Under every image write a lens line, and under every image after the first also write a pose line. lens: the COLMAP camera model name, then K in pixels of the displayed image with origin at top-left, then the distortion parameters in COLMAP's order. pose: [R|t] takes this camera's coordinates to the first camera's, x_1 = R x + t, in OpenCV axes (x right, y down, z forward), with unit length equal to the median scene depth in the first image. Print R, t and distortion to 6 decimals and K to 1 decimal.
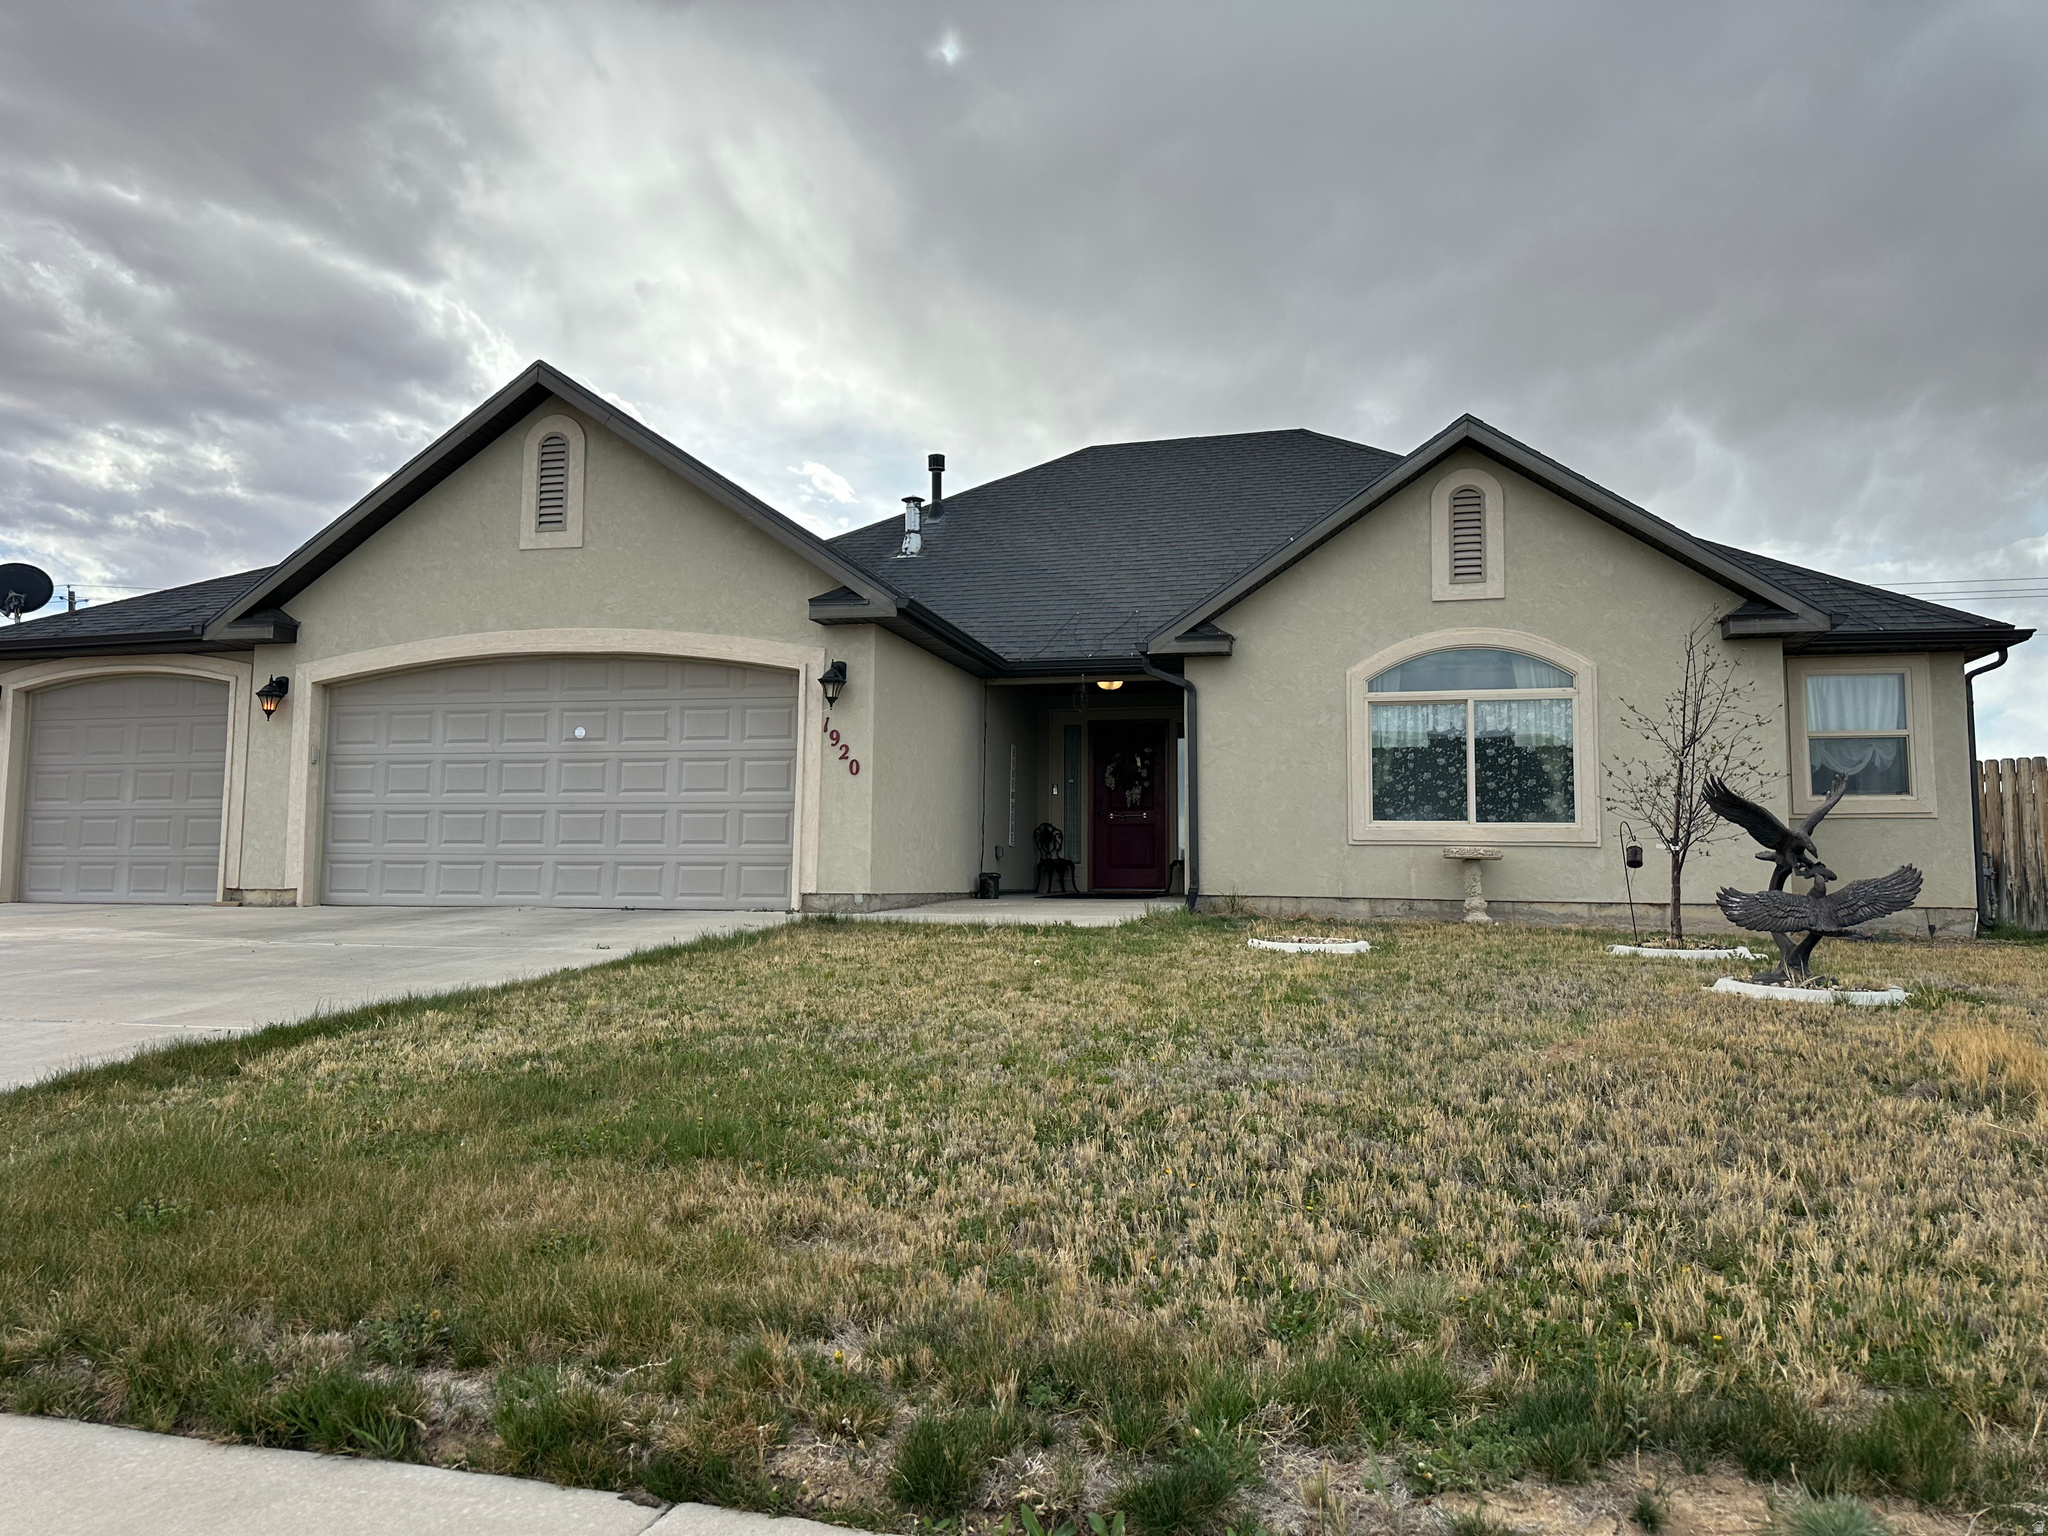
lens RADIAL K [[1440.9, 0, 1023.8], [0, 1440.9, 772.6], [0, 0, 1]] dist [0.076093, -0.087072]
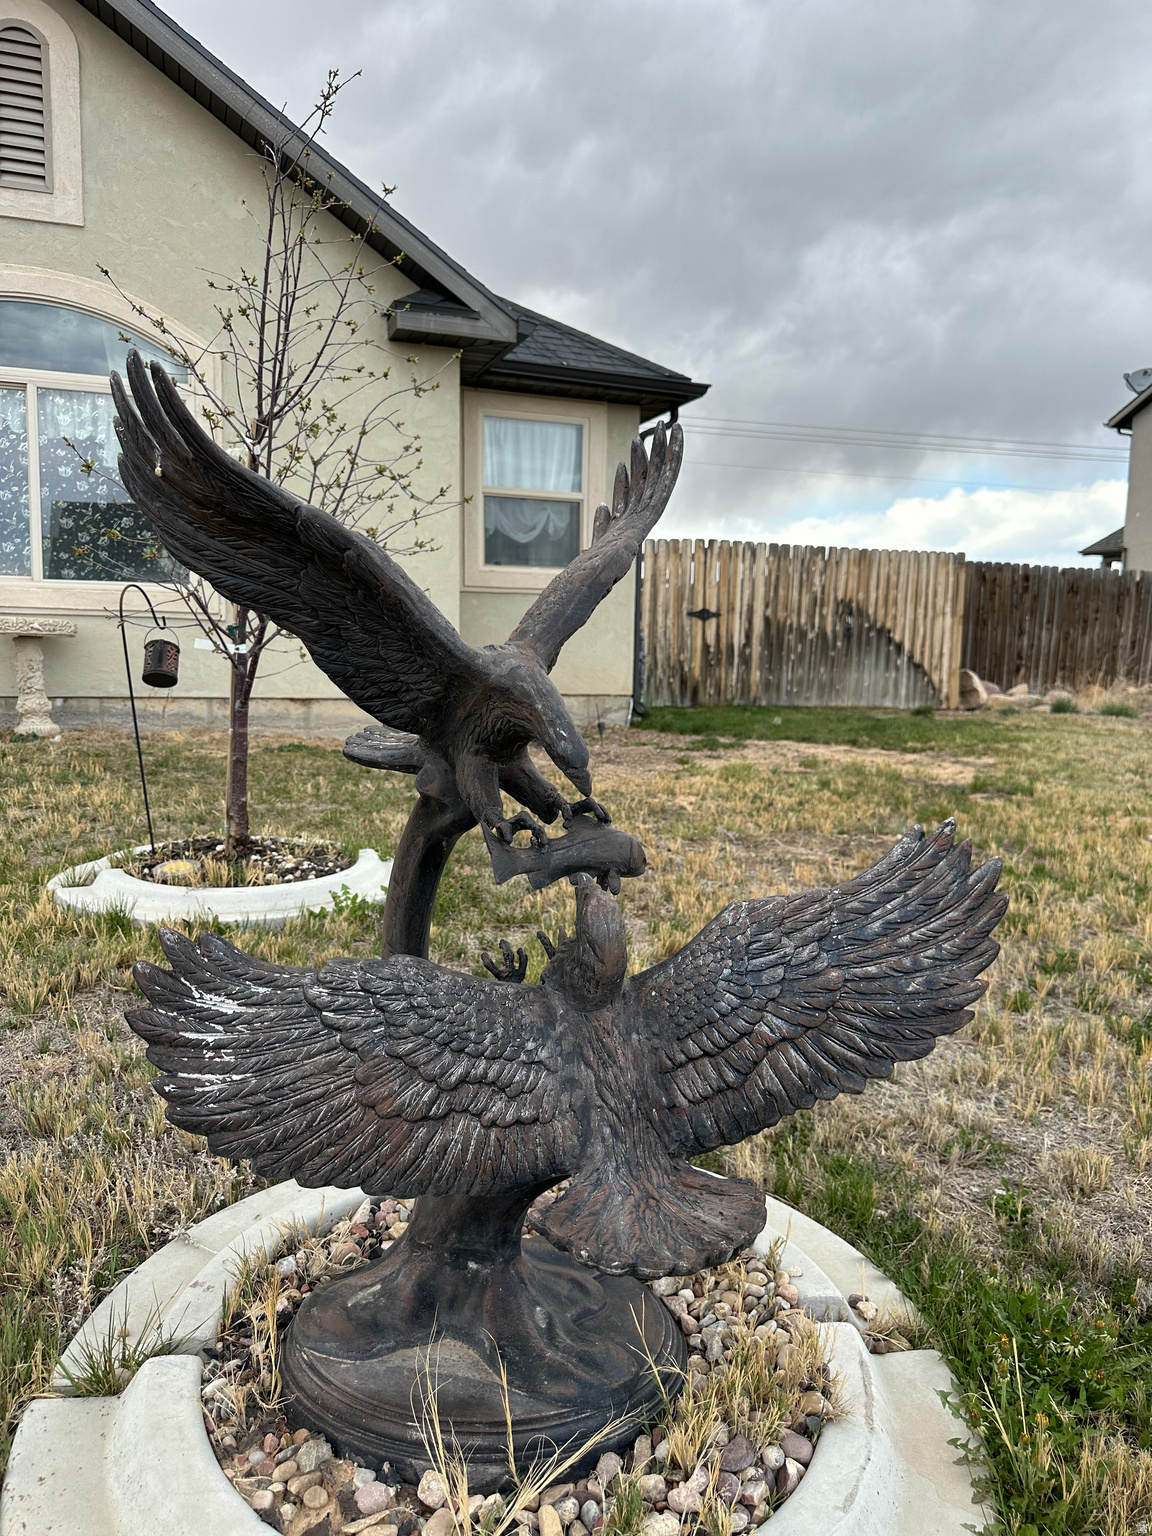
lens RADIAL K [[1080.7, 0, 568.2], [0, 1080.7, 761.6], [0, 0, 1]] dist [0.076093, -0.087072]
pose [[0.834077, -0.051423, 0.549246, 0.230856], [-0.056656, 0.982396, 0.178013, 0.013544], [-0.548731, -0.179594, 0.816480, 0.443737]]
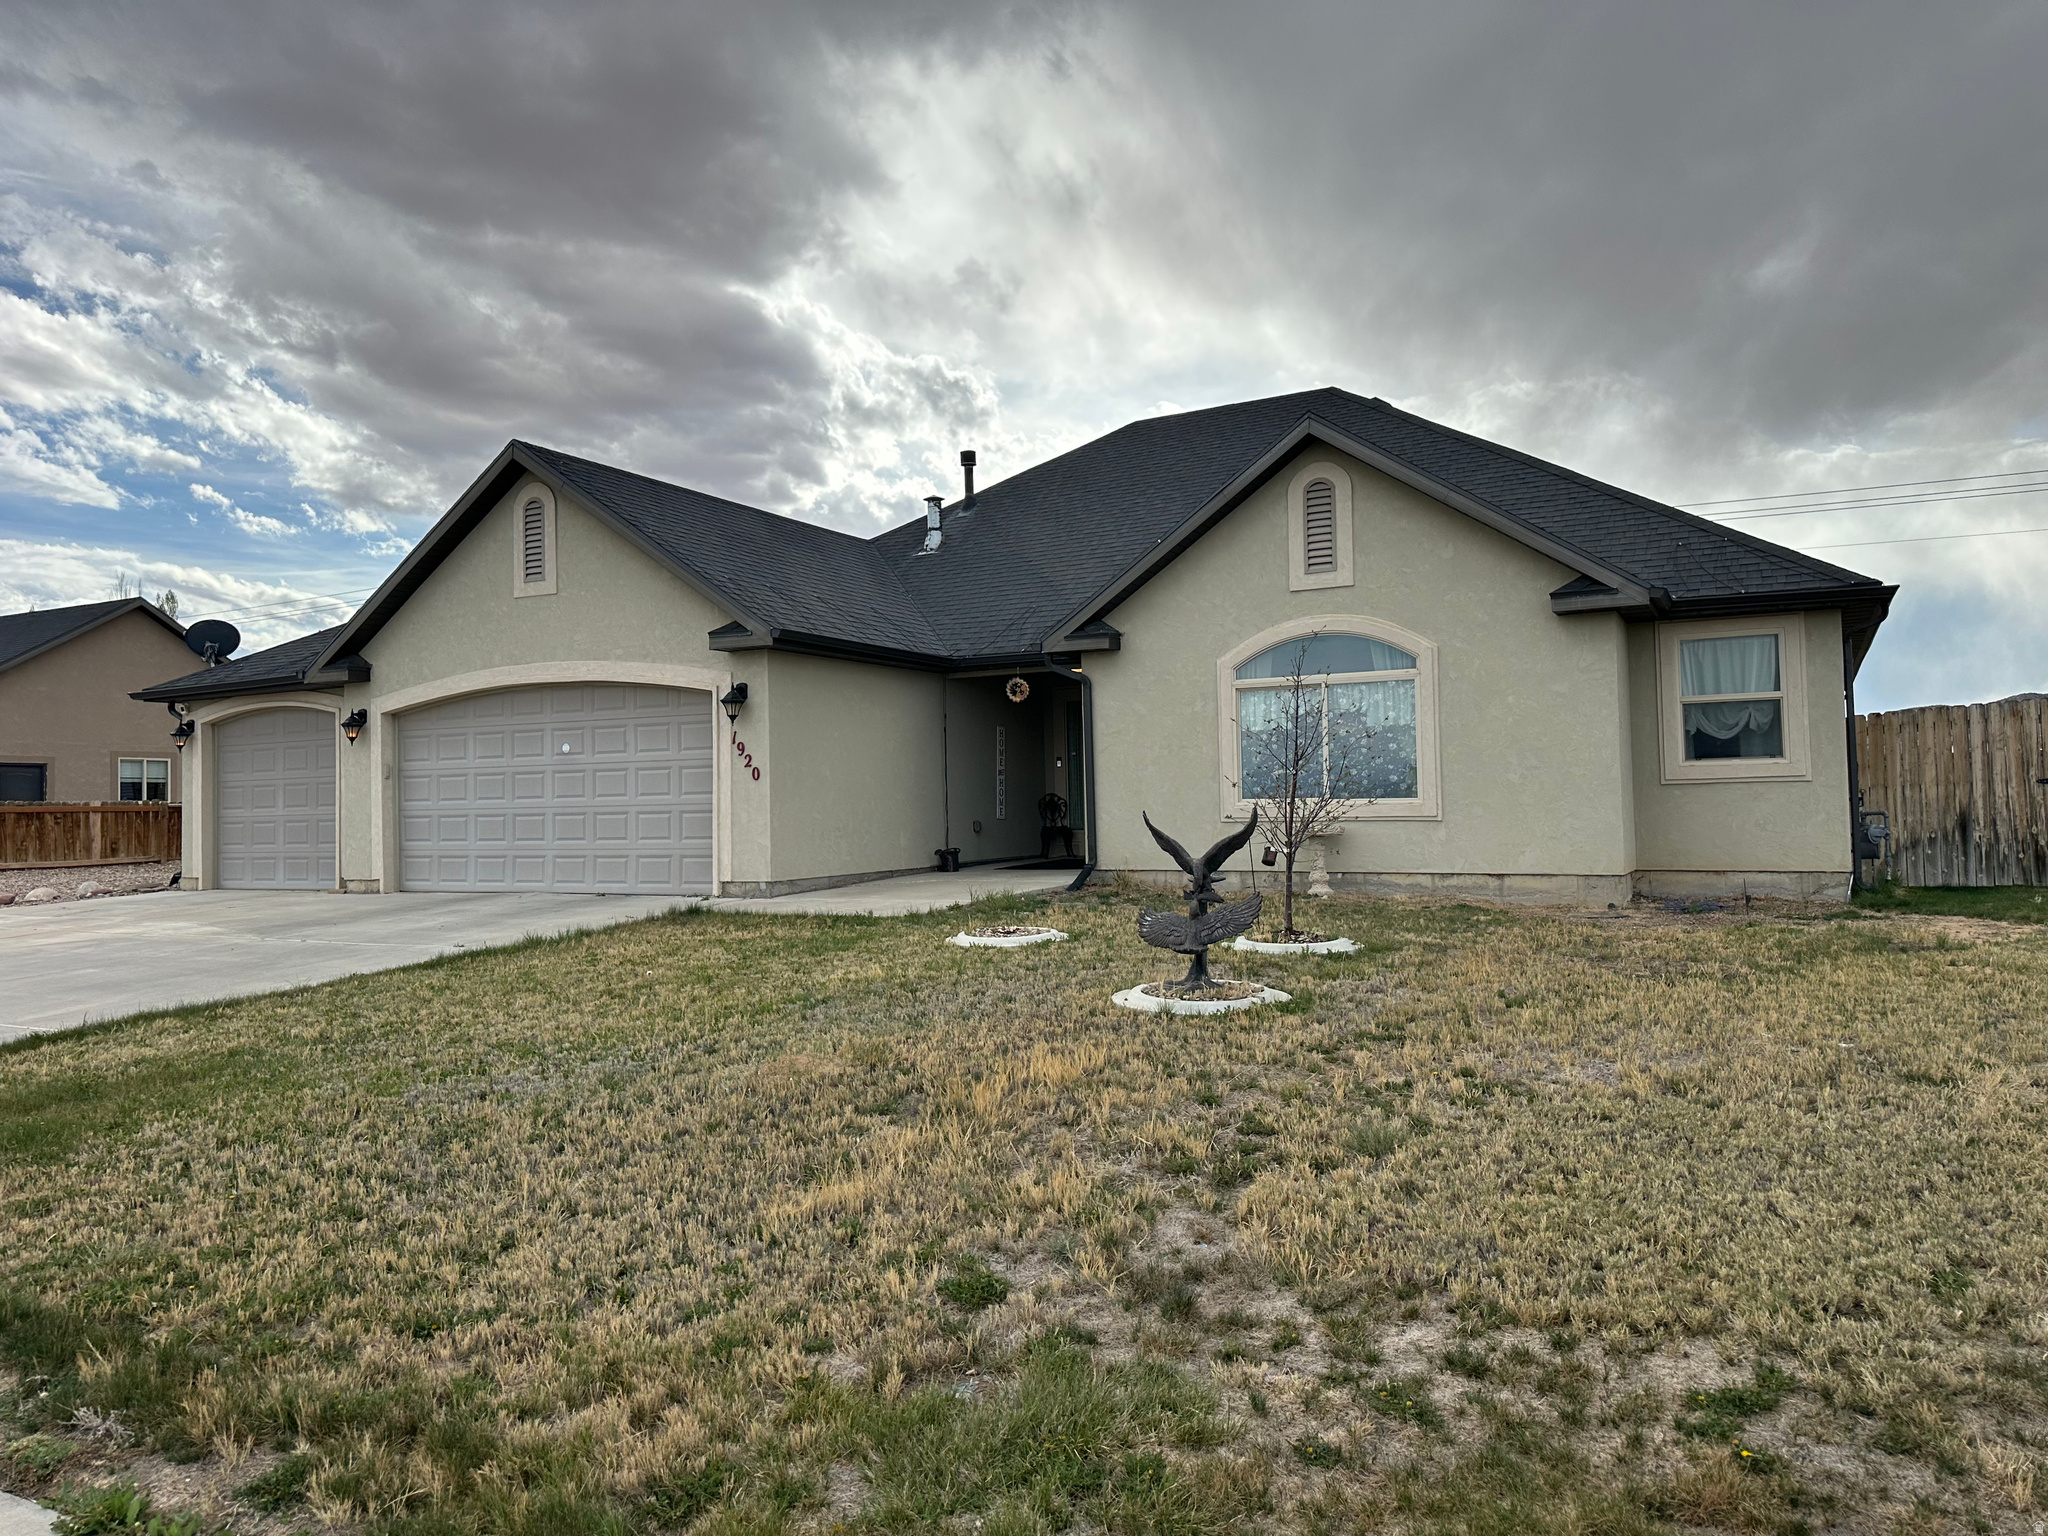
lens RADIAL K [[1440.9, 0, 1036.6], [0, 1440.9, 765.7], [0, 0, 1]] dist [0.076093, -0.087072]
pose [[0.971133, -0.035414, -0.235897, 0.350066], [0.047706, 0.997774, 0.046601, -0.049570], [0.233722, -0.056510, 0.970660, -0.075806]]
